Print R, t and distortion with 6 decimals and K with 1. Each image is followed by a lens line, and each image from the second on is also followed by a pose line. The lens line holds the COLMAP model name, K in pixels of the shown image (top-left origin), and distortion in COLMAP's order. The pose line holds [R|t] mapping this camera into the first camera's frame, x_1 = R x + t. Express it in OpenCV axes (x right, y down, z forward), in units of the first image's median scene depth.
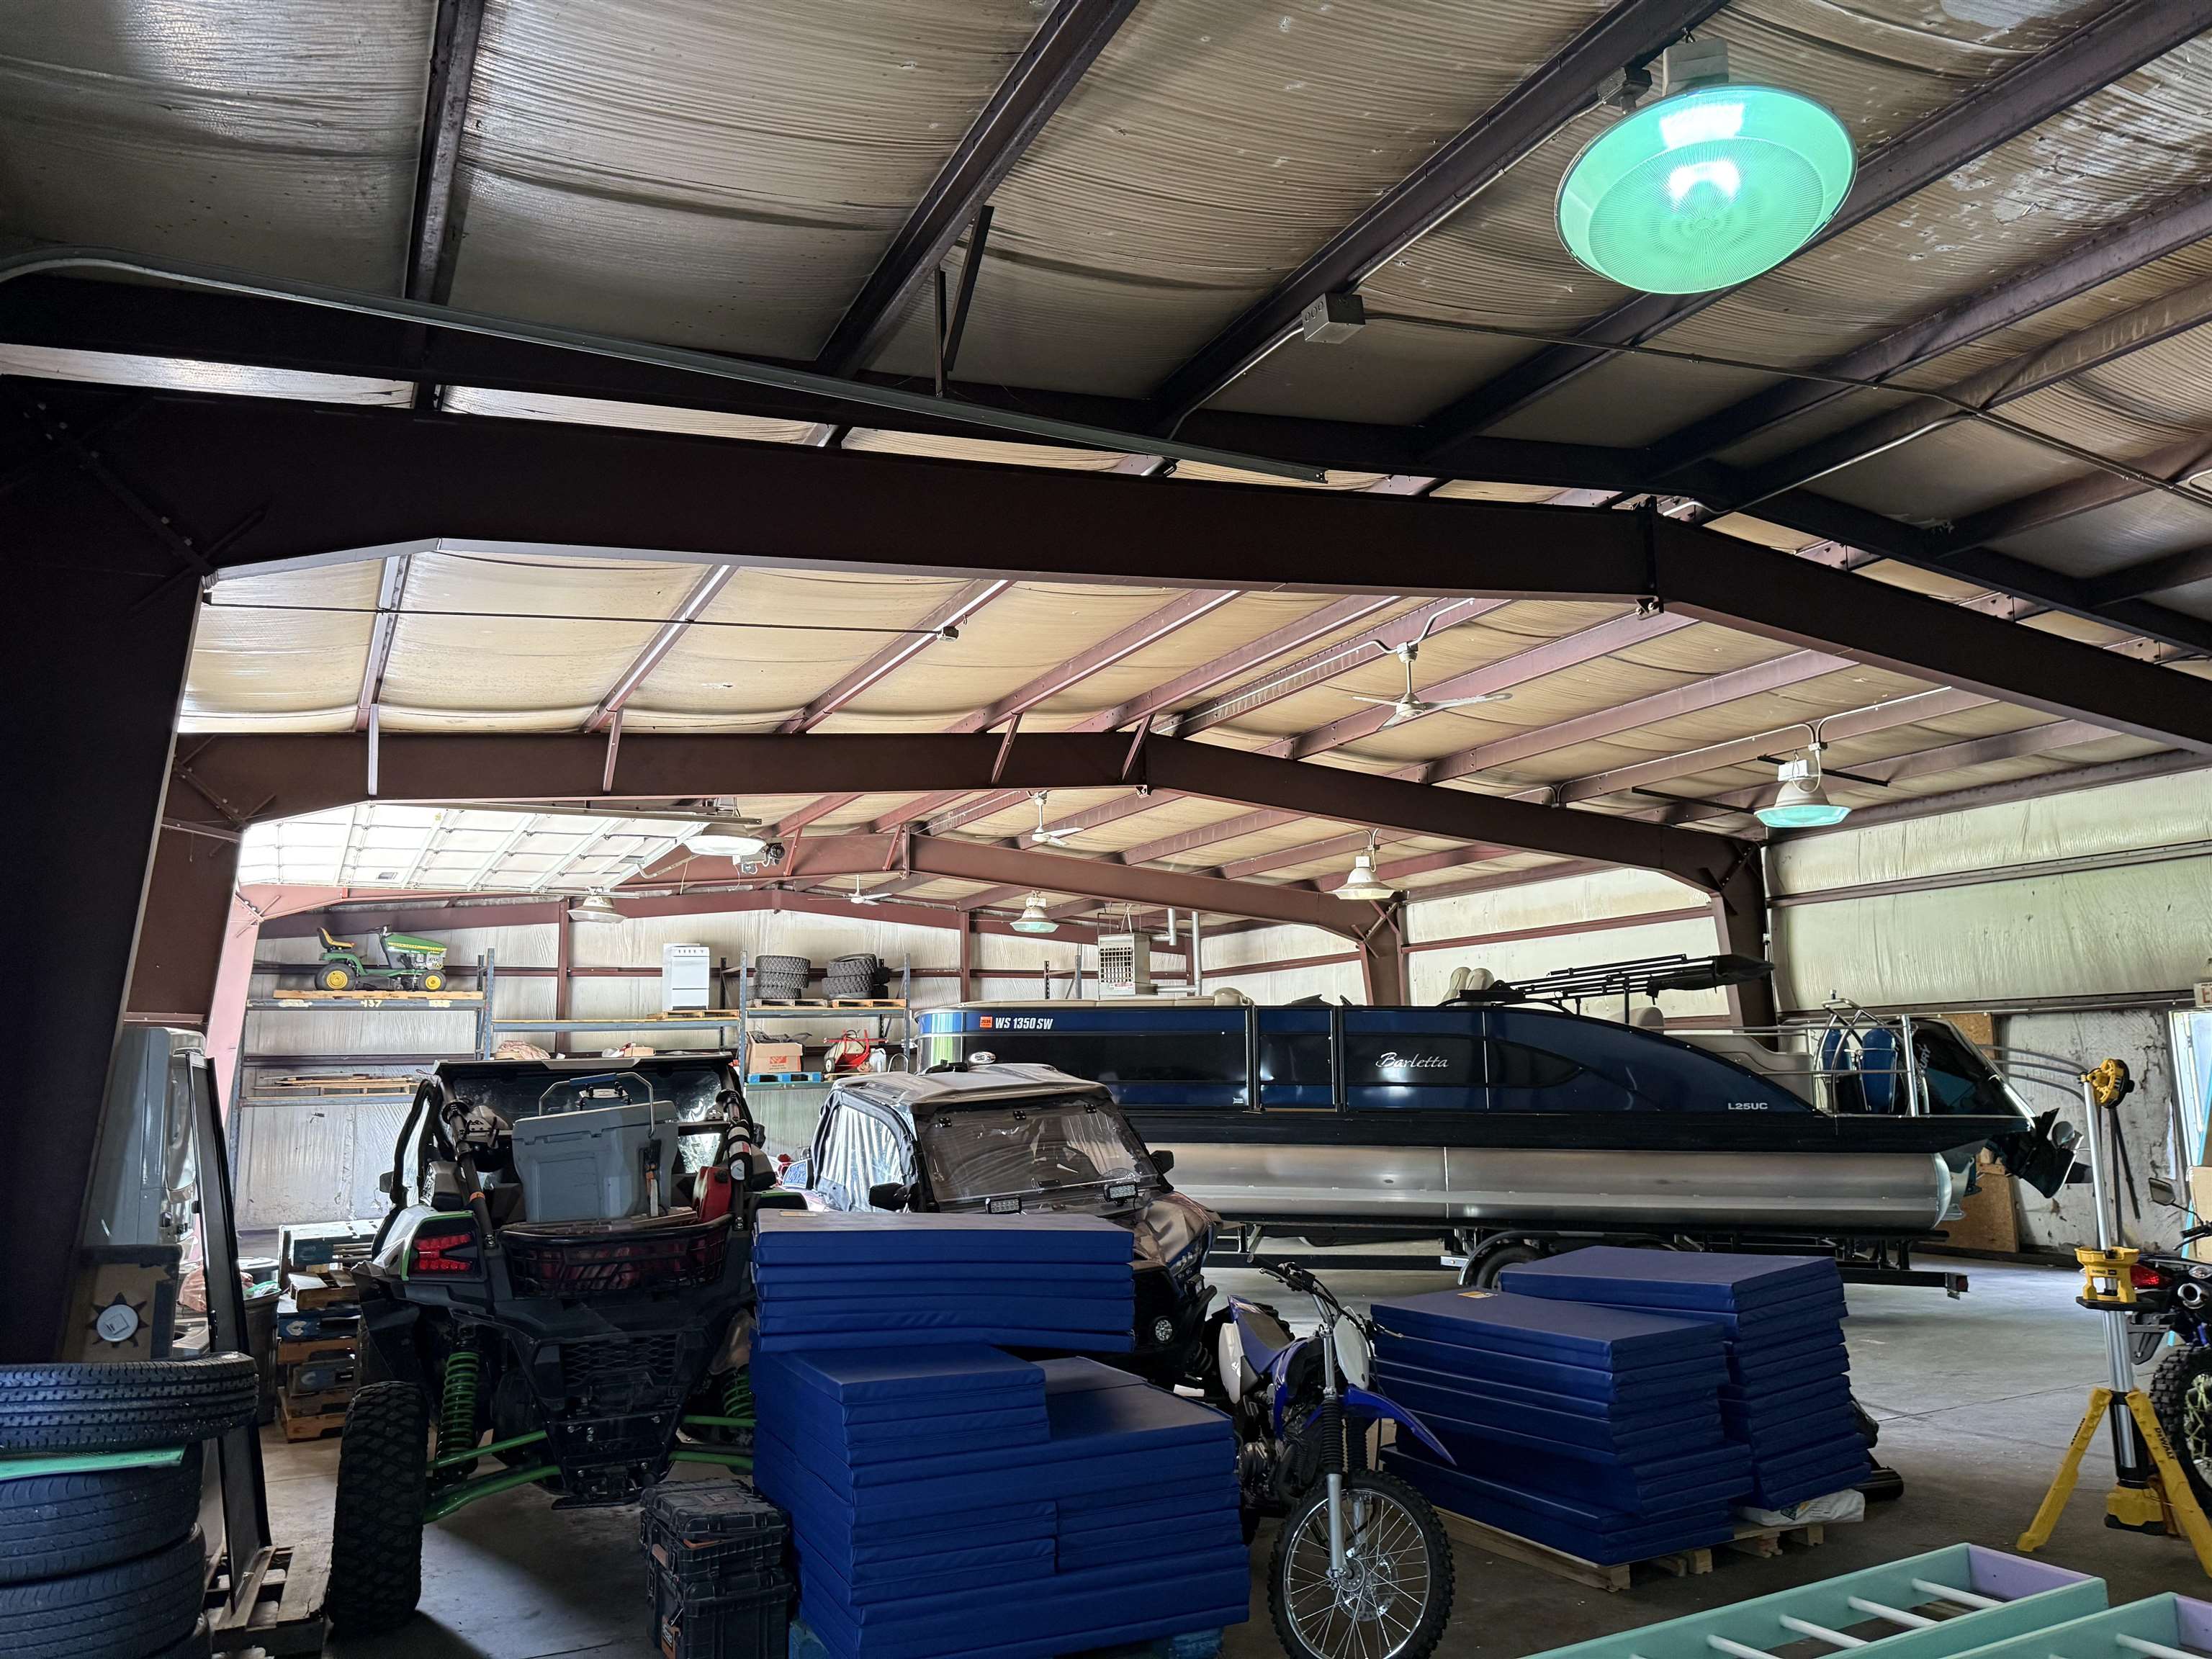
lens RADIAL K [[1548.7, 0, 1109.9], [0, 1548.7, 839.2], [0, 0, 1]] dist [0.071408, -0.087135]
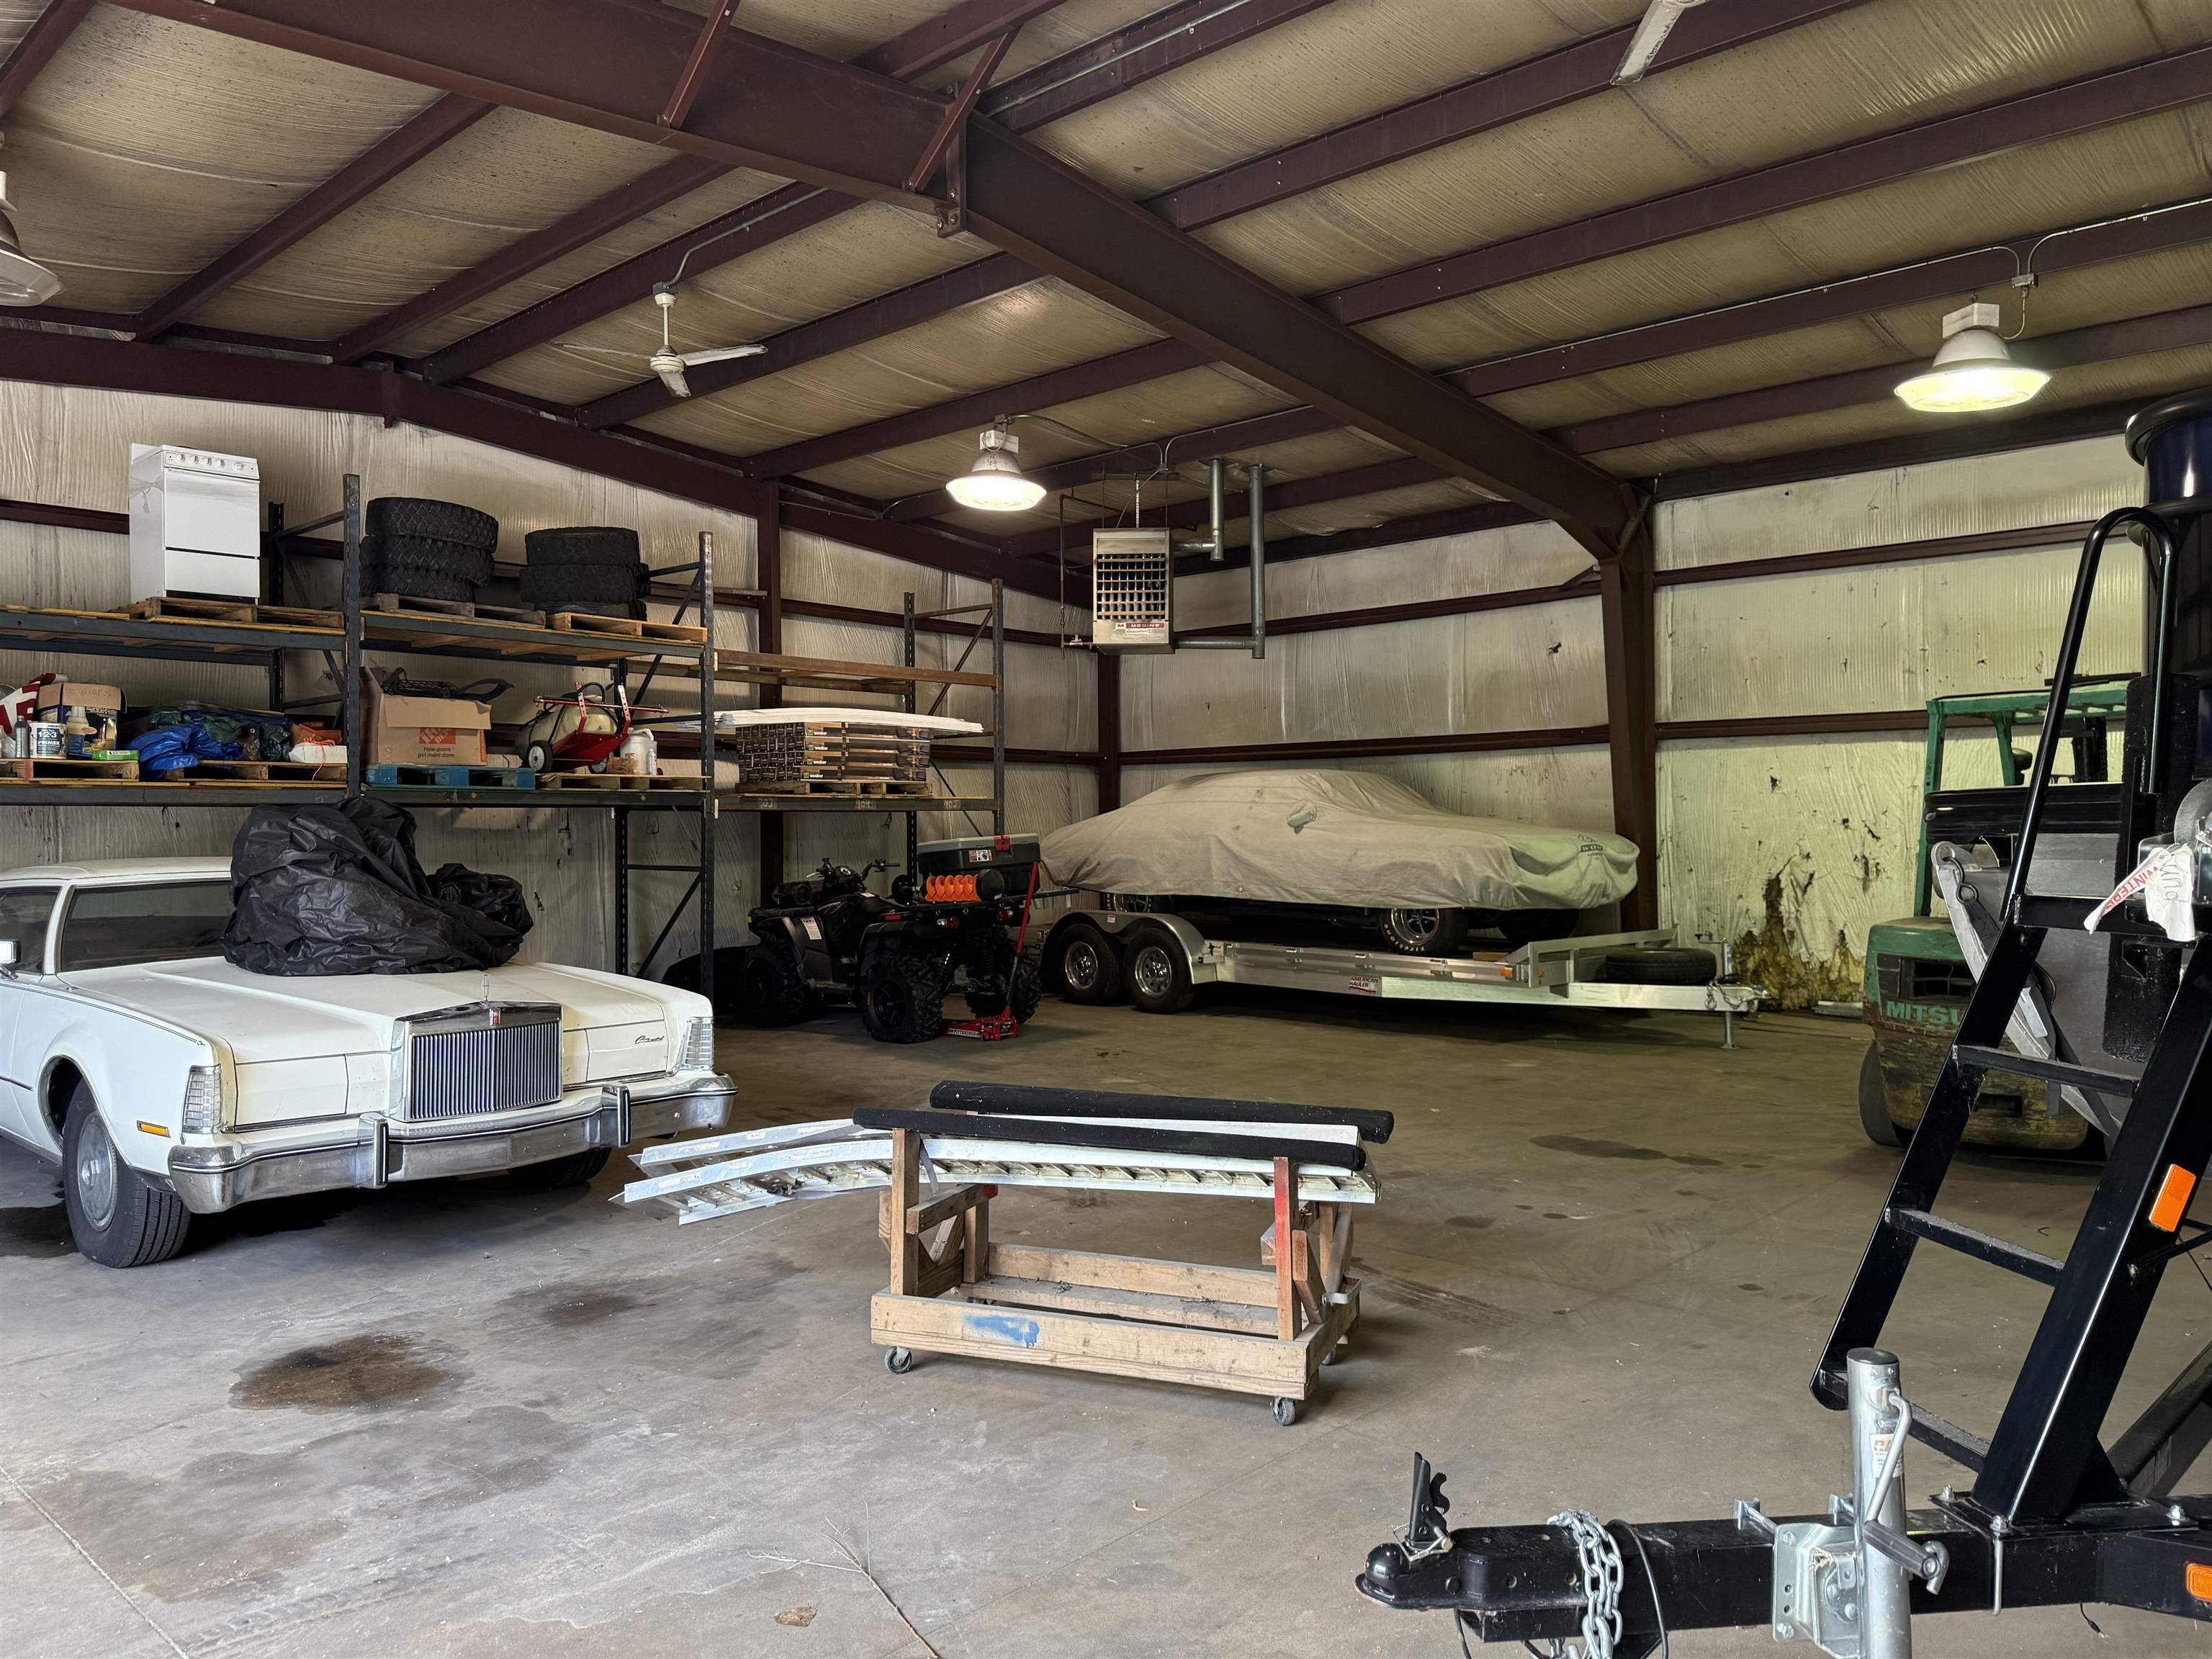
lens RADIAL K [[1548.7, 0, 1088.3], [0, 1548.7, 827.3], [0, 0, 1]] dist [0.071408, -0.087135]
pose [[0.935185, 0.019019, 0.353648, -1.718944], [-0.065984, 0.990430, 0.121222, 0.886740], [-0.347959, -0.136700, 0.927490, 4.524659]]
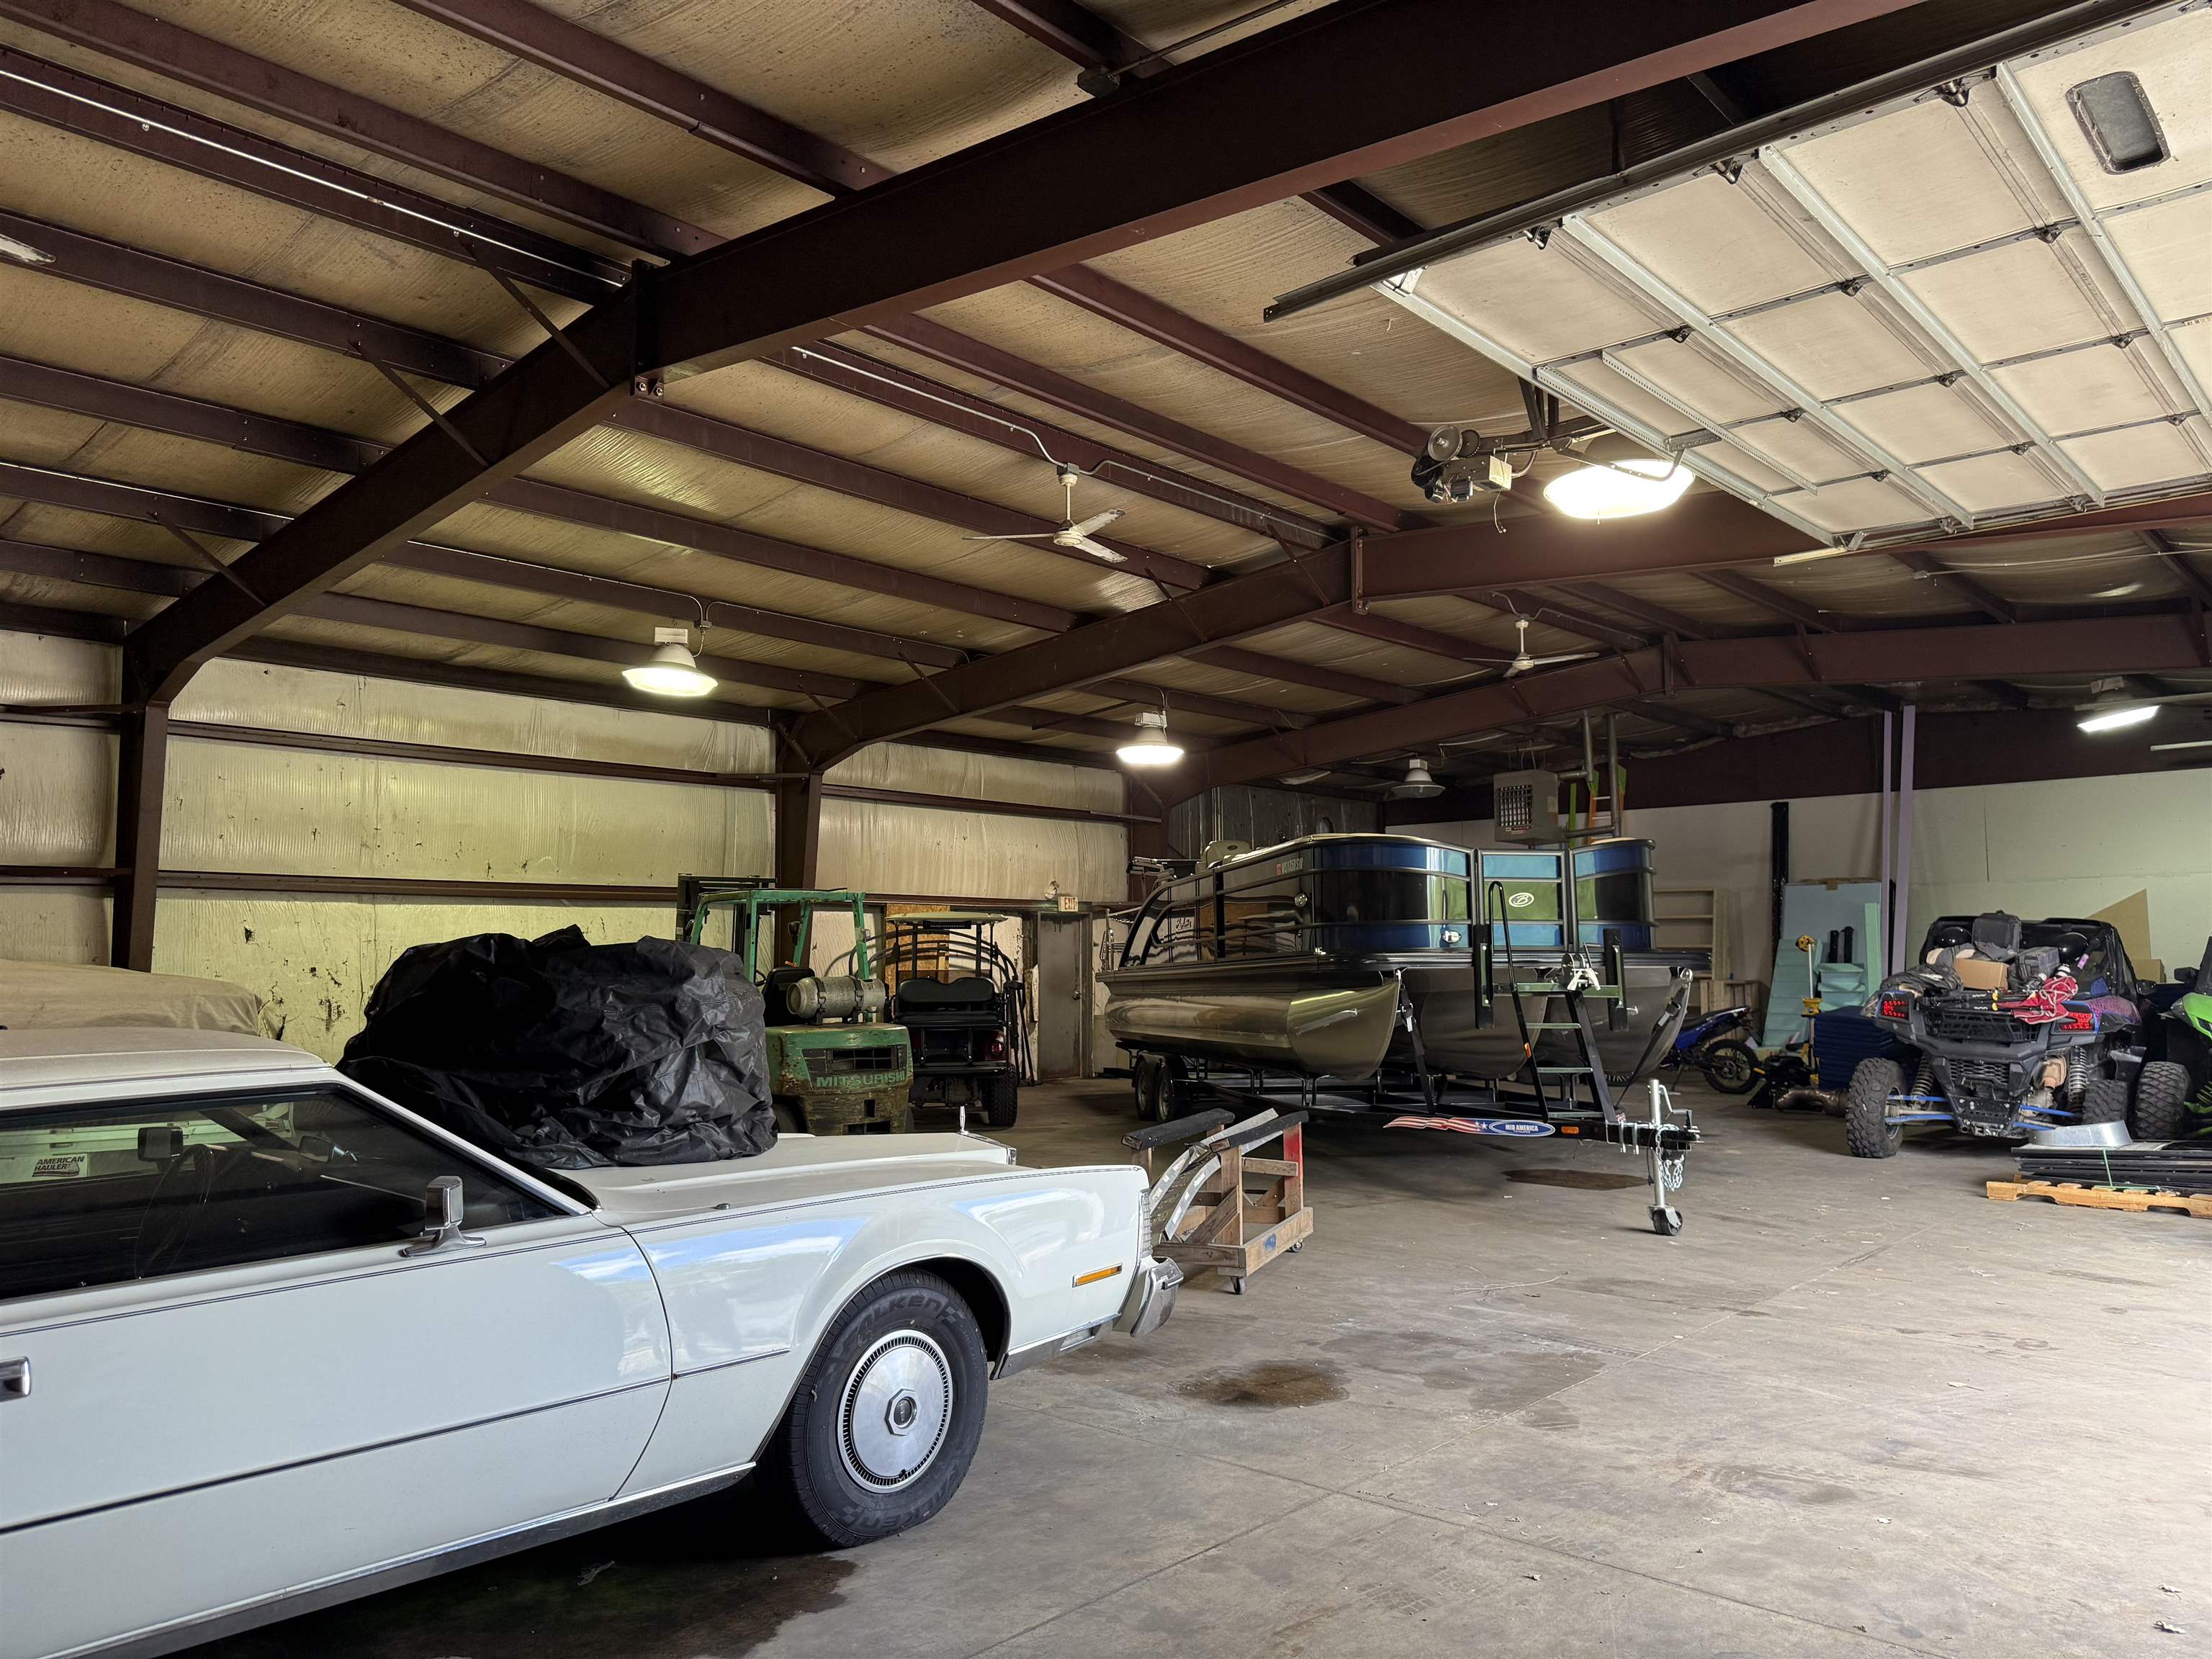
lens RADIAL K [[1548.7, 0, 1109.6], [0, 1548.7, 829.0], [0, 0, 1]] dist [0.071408, -0.087135]
pose [[-0.349268, 0.106216, 0.930983, -4.136056], [-0.114916, 0.981199, -0.155057, 1.373233], [-0.929950, -0.161142, -0.330495, 7.654750]]
